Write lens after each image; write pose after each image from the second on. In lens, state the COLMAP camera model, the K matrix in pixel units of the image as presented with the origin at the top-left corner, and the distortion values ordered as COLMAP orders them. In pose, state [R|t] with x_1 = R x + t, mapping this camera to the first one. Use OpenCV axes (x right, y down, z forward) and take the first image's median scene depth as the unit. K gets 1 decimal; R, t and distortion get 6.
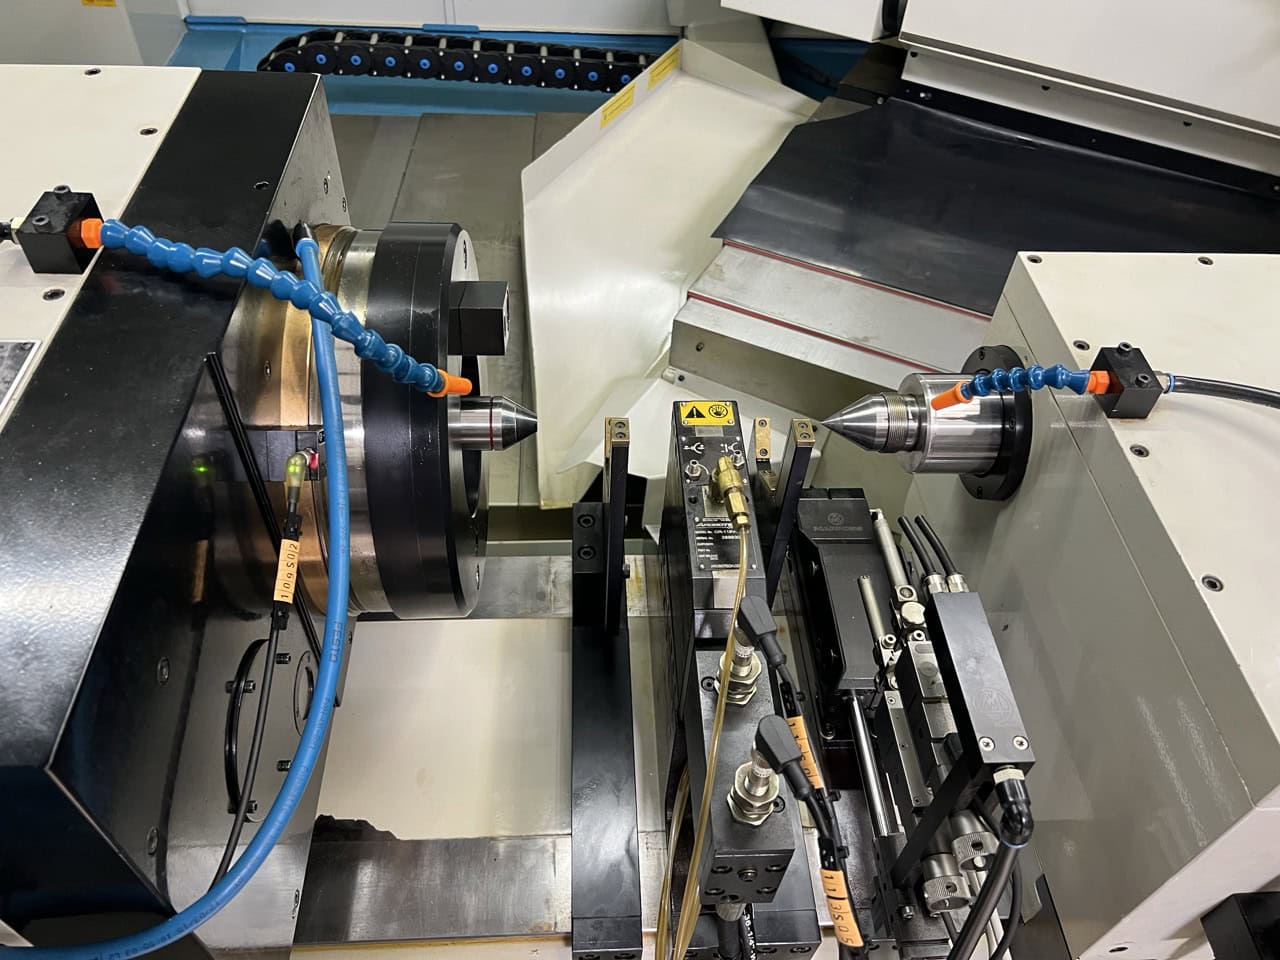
lens RADIAL K [[965.2, 0, 636.4], [0, 965.2, 484.7], [0, 0, 1]] dist [0.059660, -0.070230]
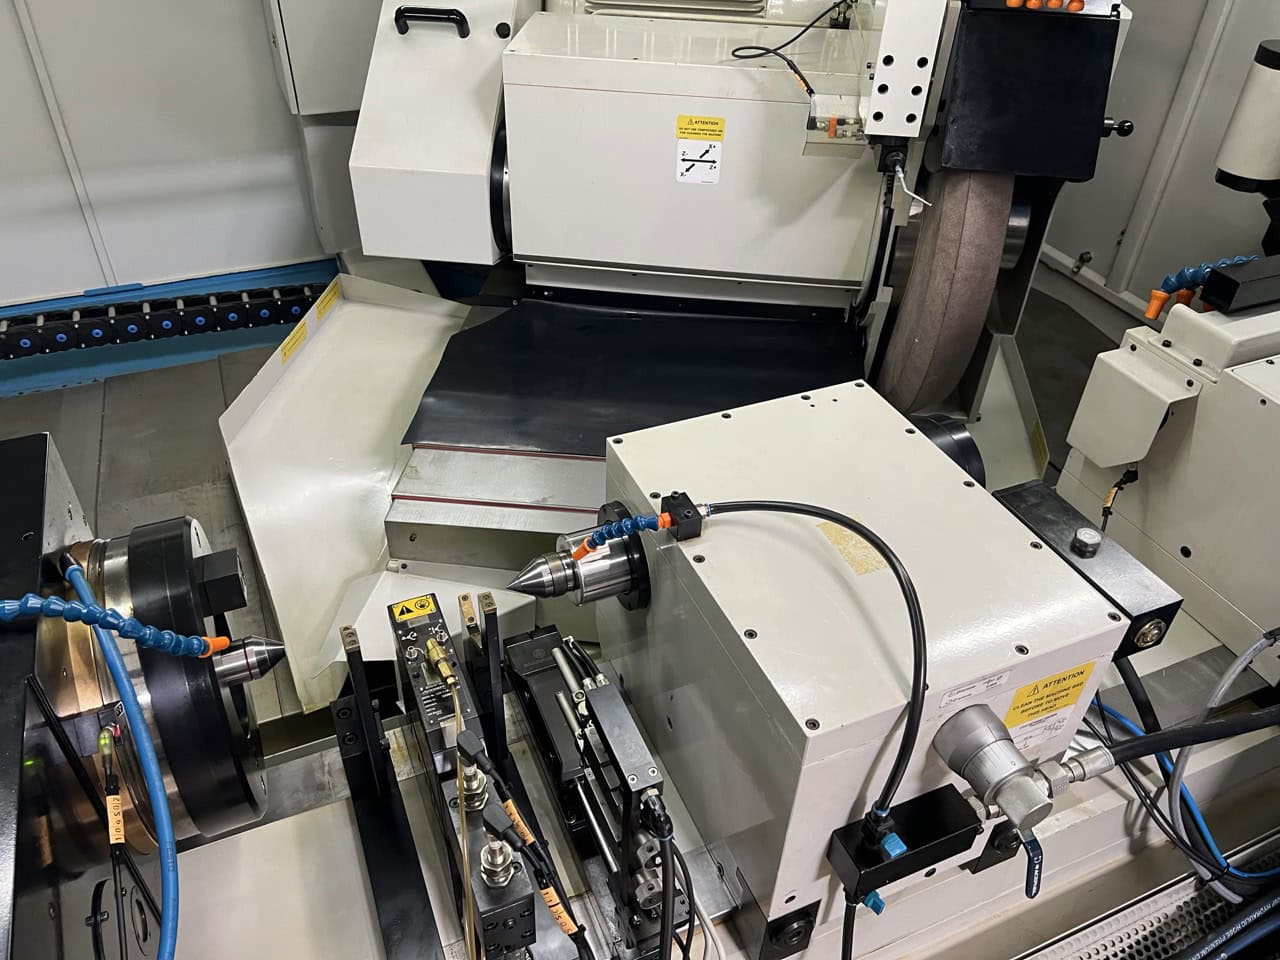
lens RADIAL K [[984.0, 0, 637.9], [0, 984.0, 466.4], [0, 0, 1]] dist [0.049001, -0.066019]
pose [[0.936523, -0.231197, 0.263575, 0.043310], [0.269824, 0.955305, -0.120774, -0.010903], [-0.223872, 0.184227, 0.957048, -0.387815]]
